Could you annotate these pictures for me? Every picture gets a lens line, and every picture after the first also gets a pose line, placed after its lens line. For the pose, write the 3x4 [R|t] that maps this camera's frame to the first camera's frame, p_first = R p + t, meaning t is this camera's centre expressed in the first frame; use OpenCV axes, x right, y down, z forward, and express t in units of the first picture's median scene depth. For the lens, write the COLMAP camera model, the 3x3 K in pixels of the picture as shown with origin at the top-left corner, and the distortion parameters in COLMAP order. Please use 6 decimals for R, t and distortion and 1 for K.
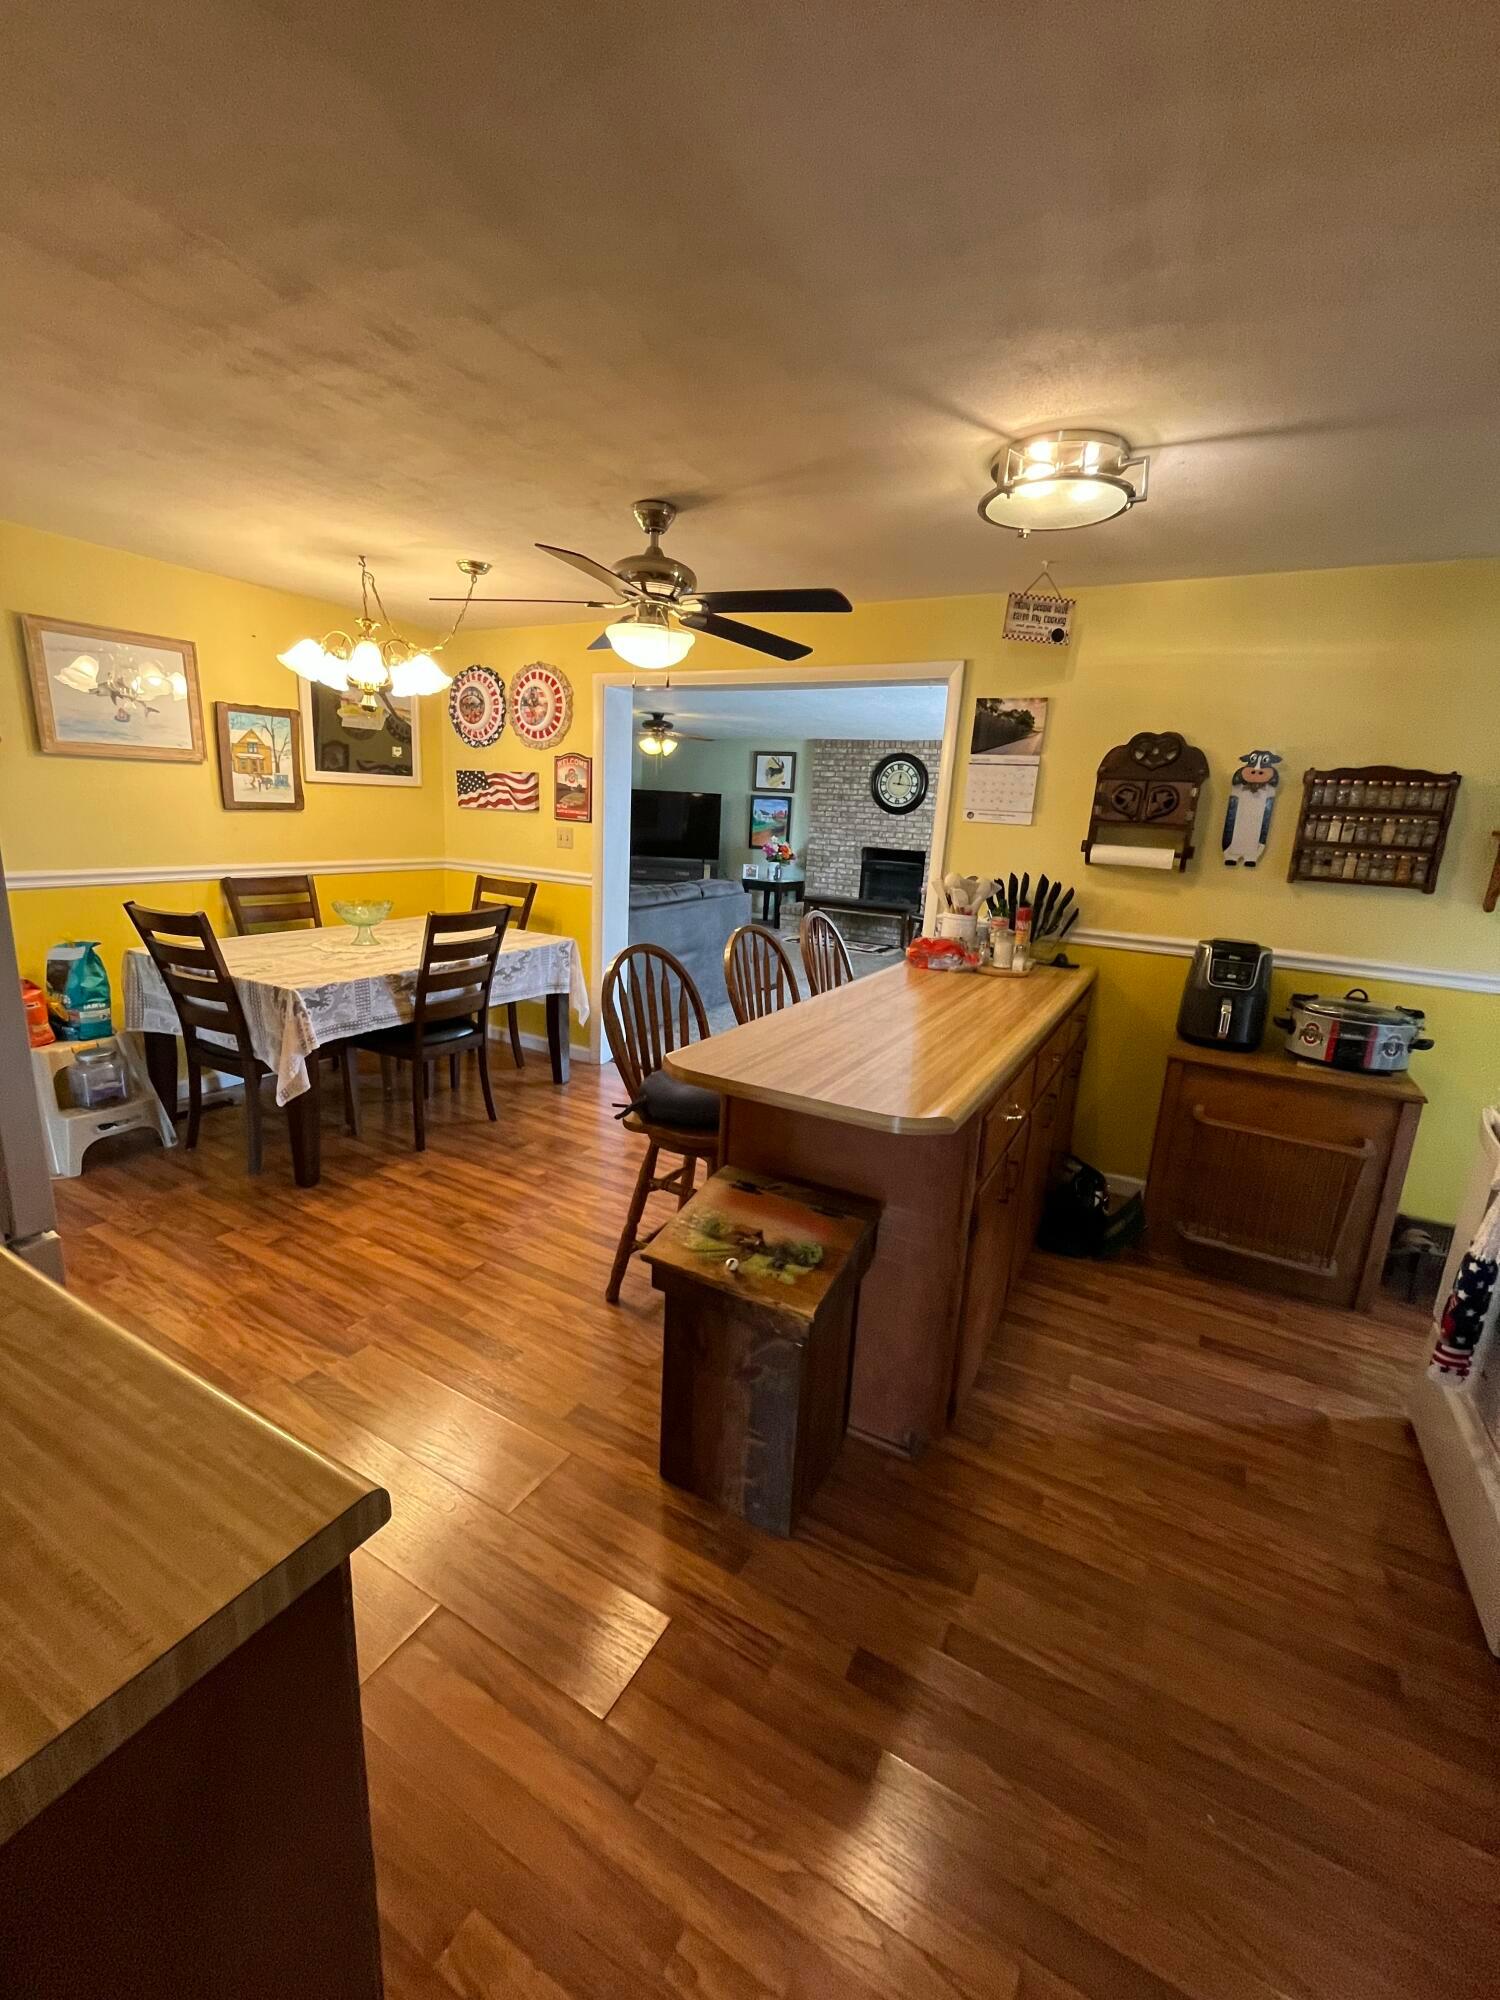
lens RADIAL K [[814.6, 0, 747.2], [0, 814.6, 1000.0], [0, 0, 1]] dist [-0.002377, -0.000528]
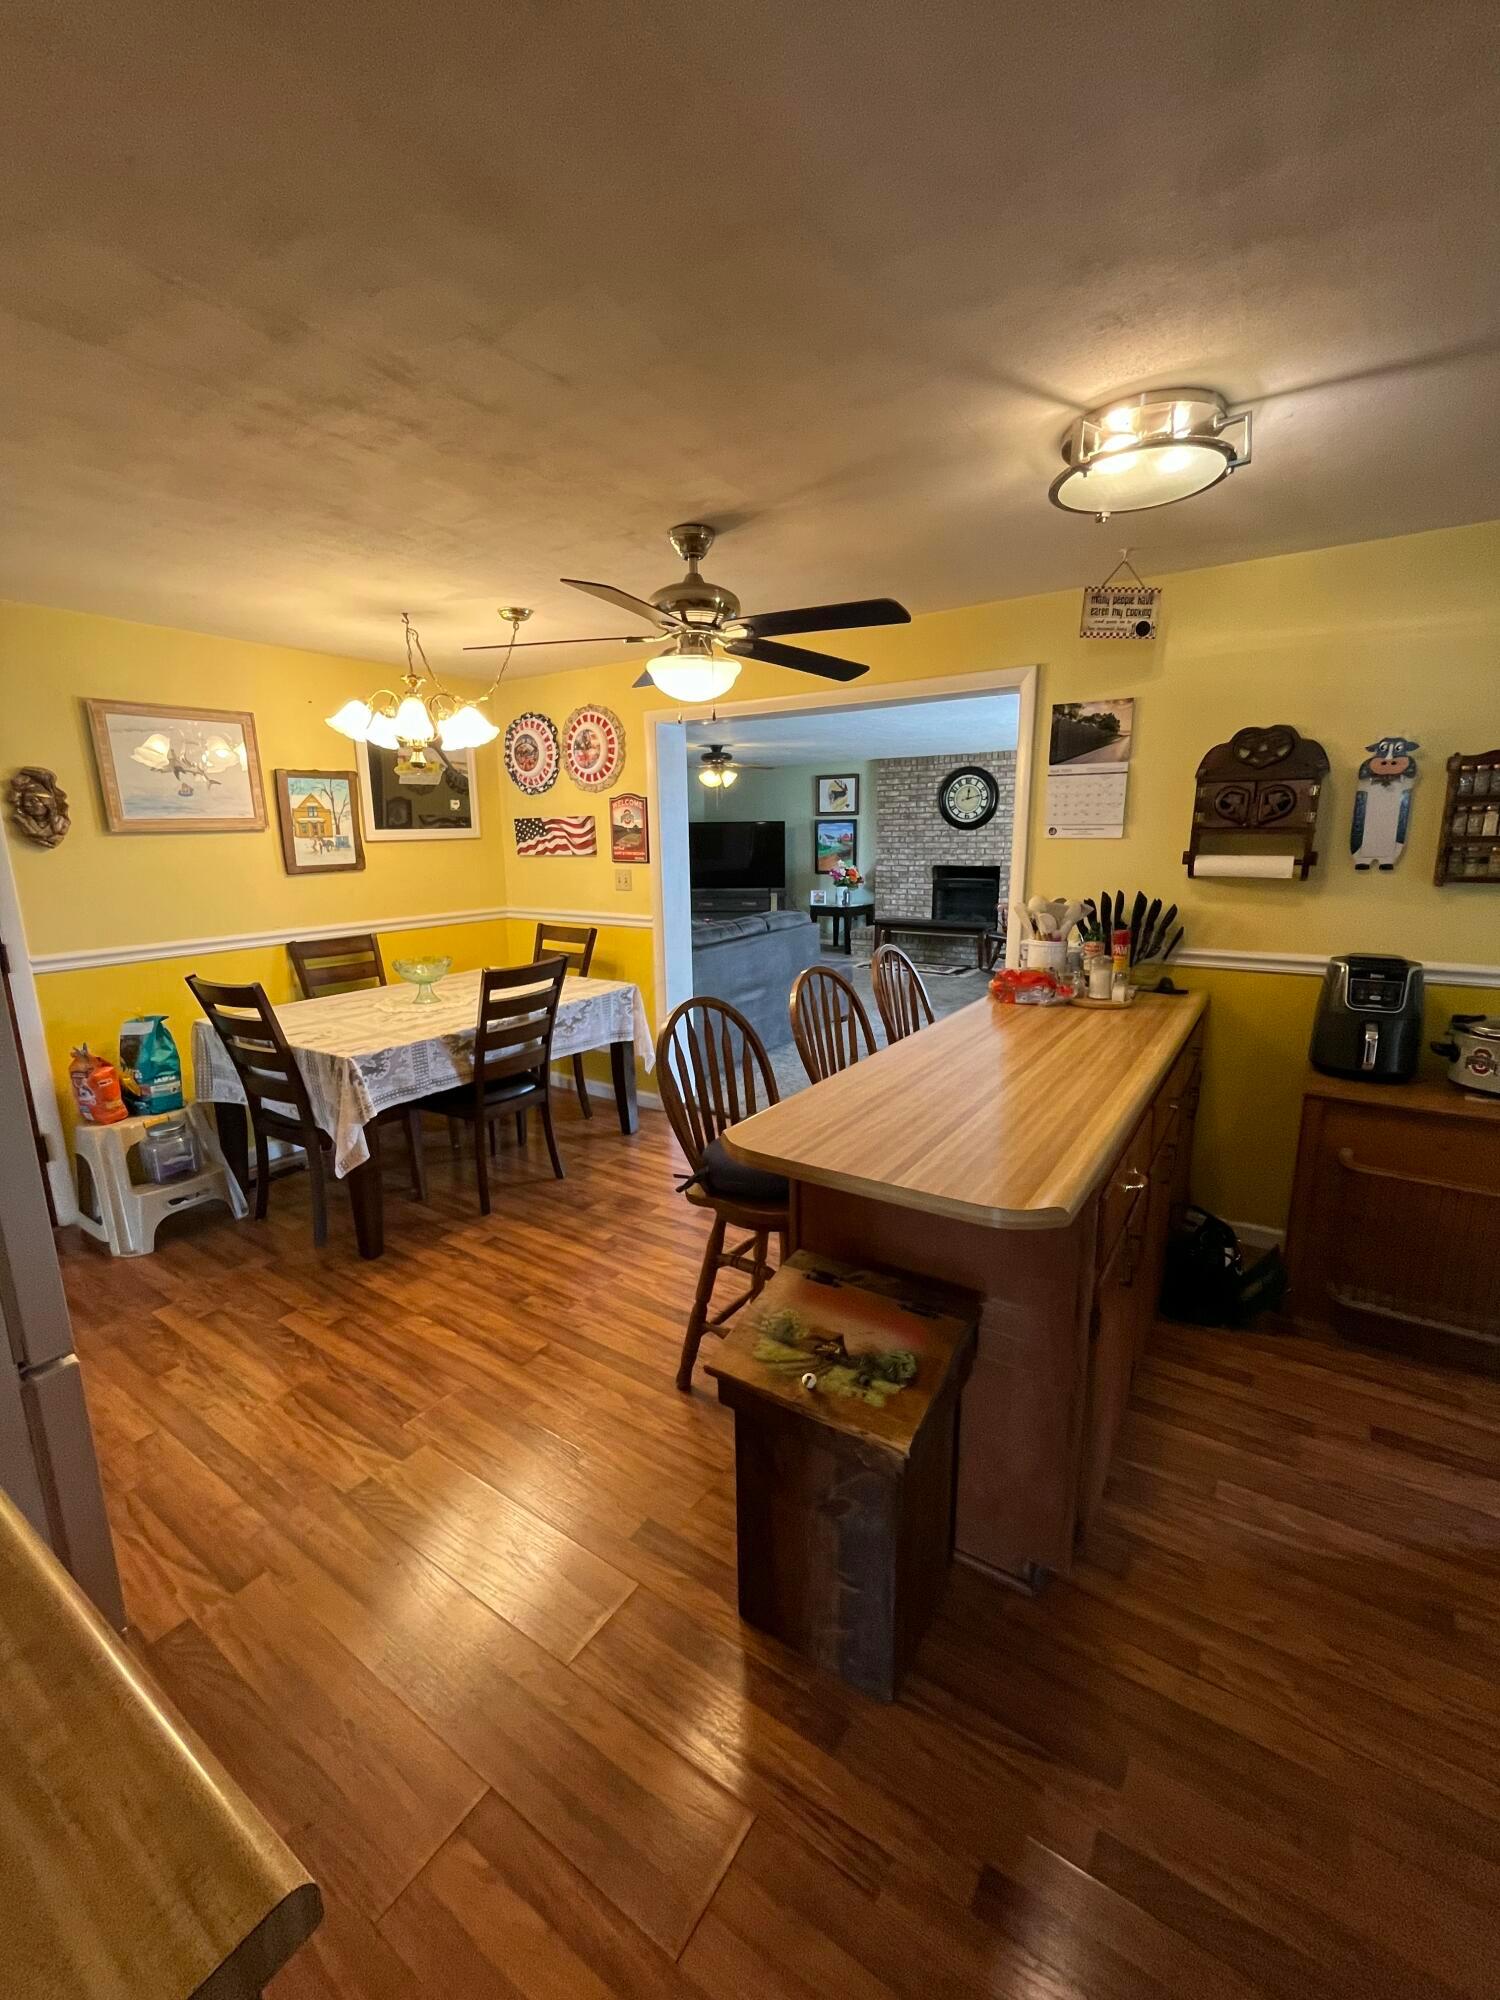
lens RADIAL K [[814.6, 0, 747.2], [0, 814.6, 1000.0], [0, 0, 1]] dist [-0.002377, -0.000528]
pose [[0.994694, -0.048349, -0.090807, 0.007241], [0.045689, 0.998470, -0.031143, -0.027467], [0.092174, 0.026829, 0.995381, 0.068736]]
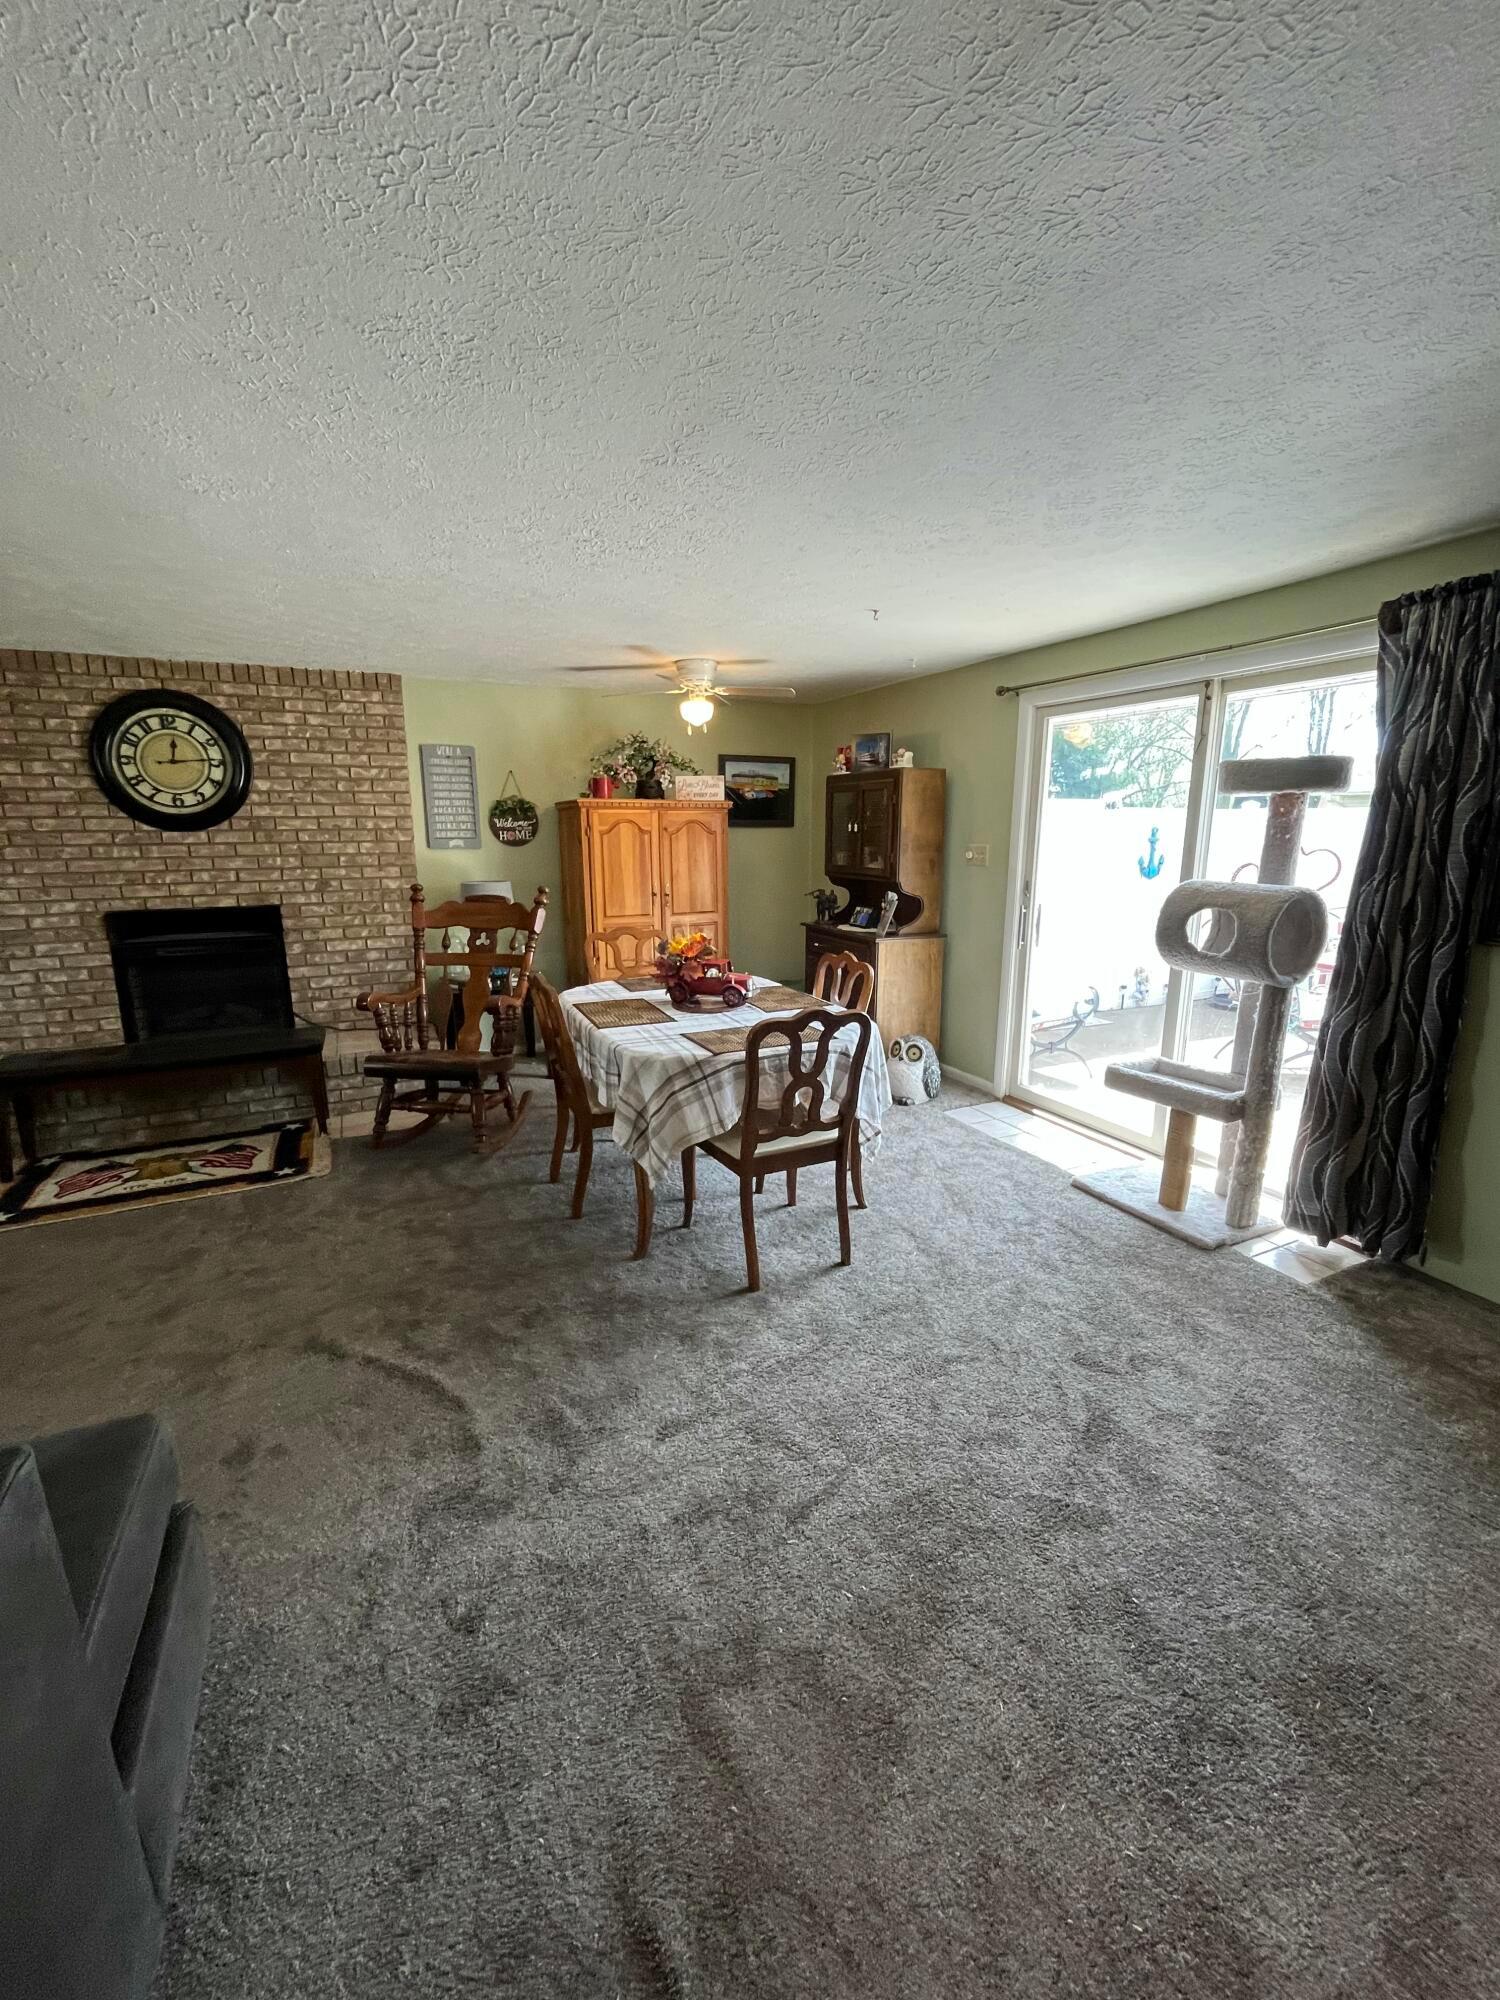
lens RADIAL K [[814.6, 0, 747.2], [0, 814.6, 1000.0], [0, 0, 1]] dist [-0.002377, -0.000528]
pose [[0.569372, -0.224663, 0.790786, -0.036658], [0.222143, 0.968194, 0.115120, -0.387988], [-0.791498, 0.110121, 0.601170, 1.600252]]
